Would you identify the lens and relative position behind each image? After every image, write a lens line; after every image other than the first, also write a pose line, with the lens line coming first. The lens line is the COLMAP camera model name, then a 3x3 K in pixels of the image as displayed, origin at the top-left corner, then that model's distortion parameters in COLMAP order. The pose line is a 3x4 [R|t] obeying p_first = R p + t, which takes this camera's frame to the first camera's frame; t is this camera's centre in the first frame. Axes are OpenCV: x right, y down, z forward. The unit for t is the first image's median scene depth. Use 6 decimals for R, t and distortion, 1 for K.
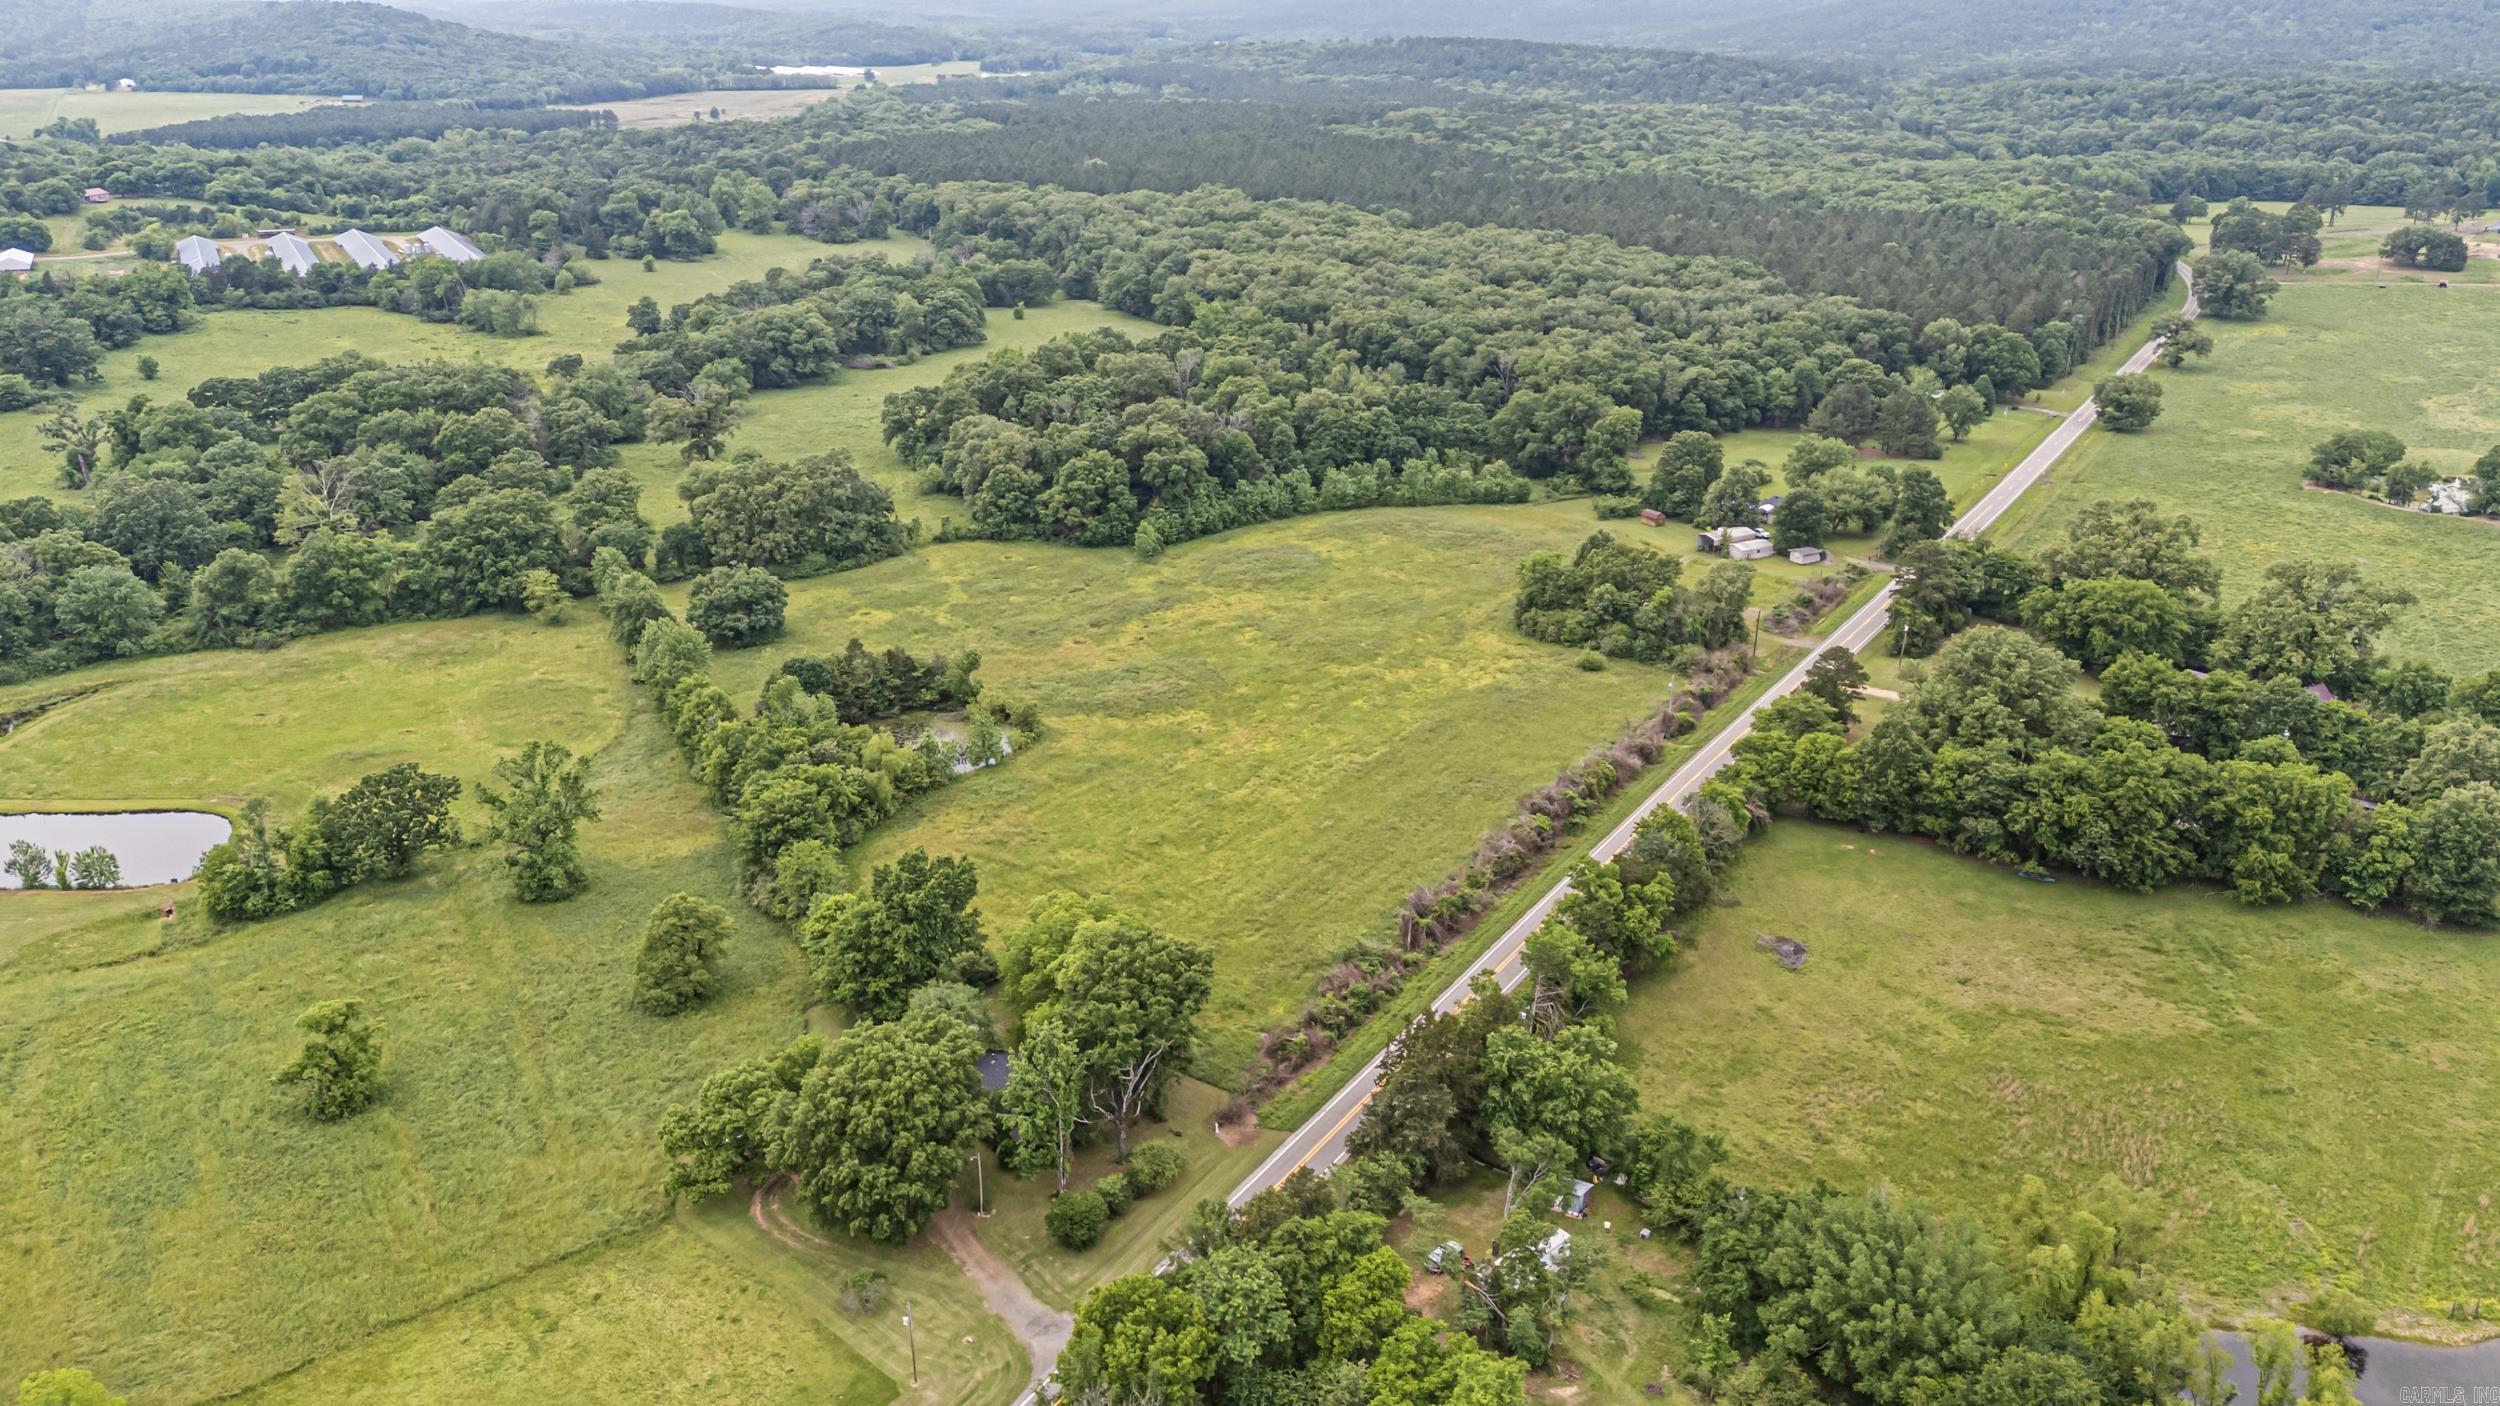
lens RADIAL K [[1824.1, 0, 1249.6], [0, 1824.1, 704.0], [0, 0, 1]] dist [0.052147, -0.049688]
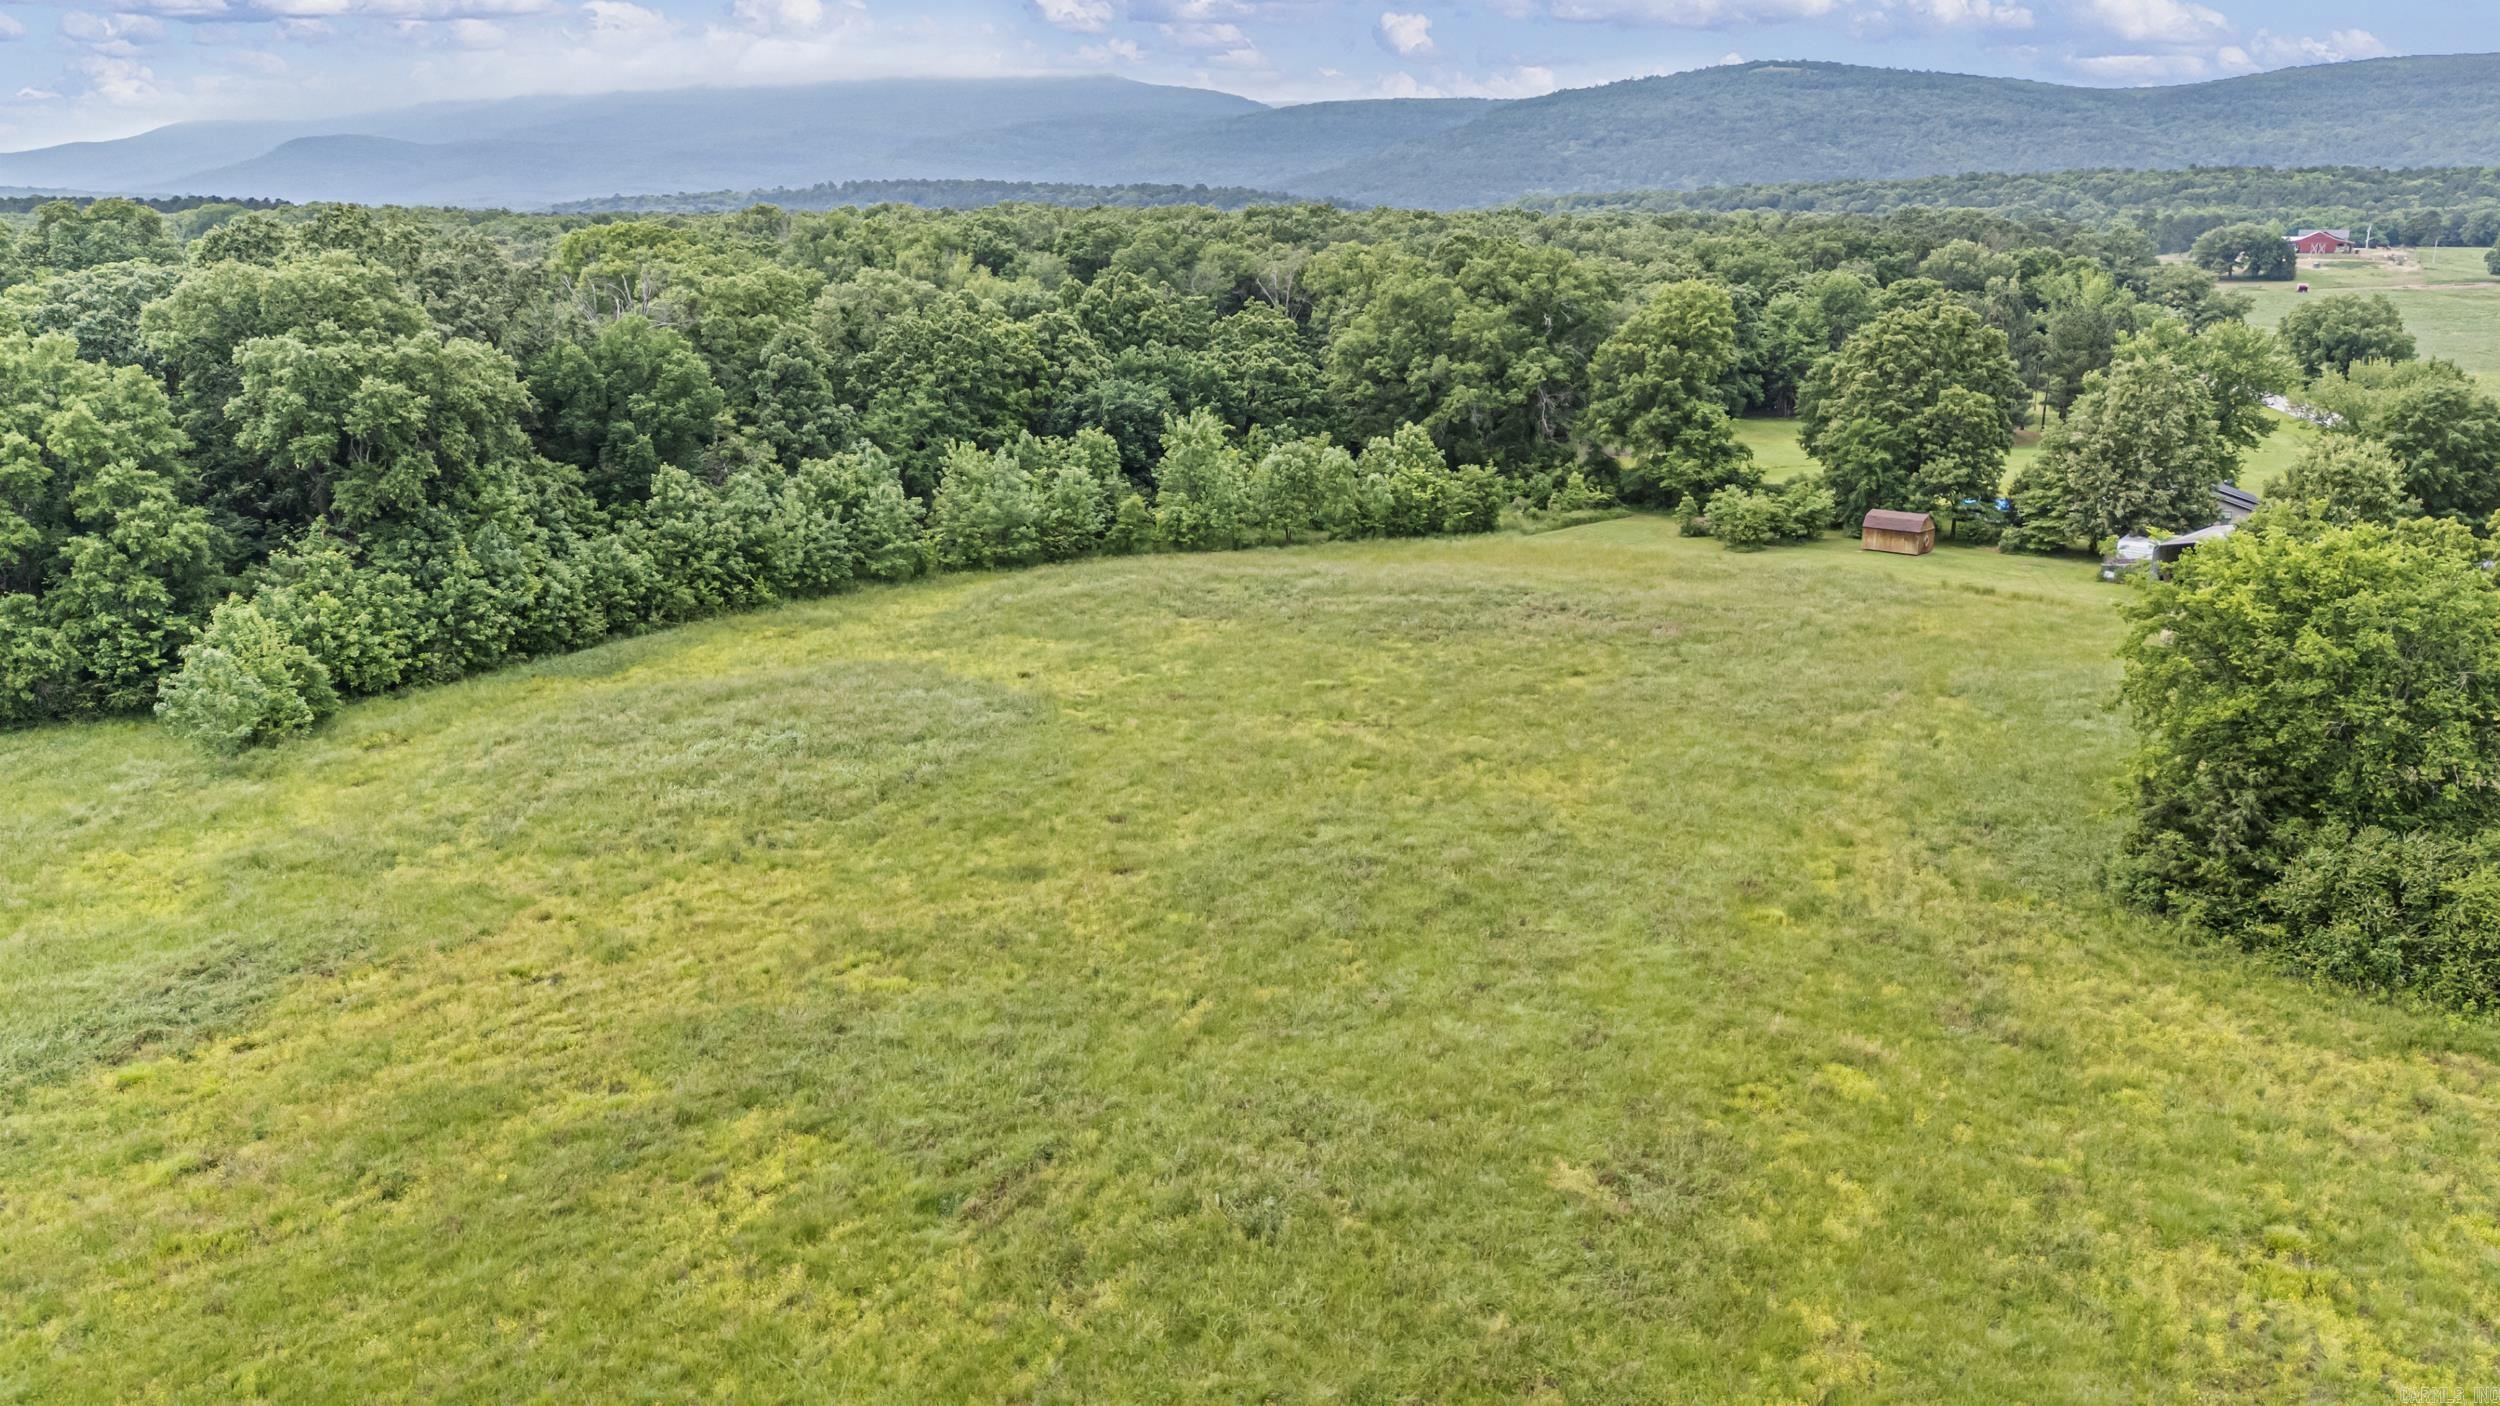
lens RADIAL K [[1824.1, 0, 1253.0], [0, 1824.1, 703.9], [0, 0, 1]] dist [0.052147, -0.049688]
pose [[0.954379, -0.075441, 0.288910, -0.002495], [0.108268, 0.989144, -0.099361, -0.047122], [-0.278277, 0.126108, 0.952186, 0.700621]]
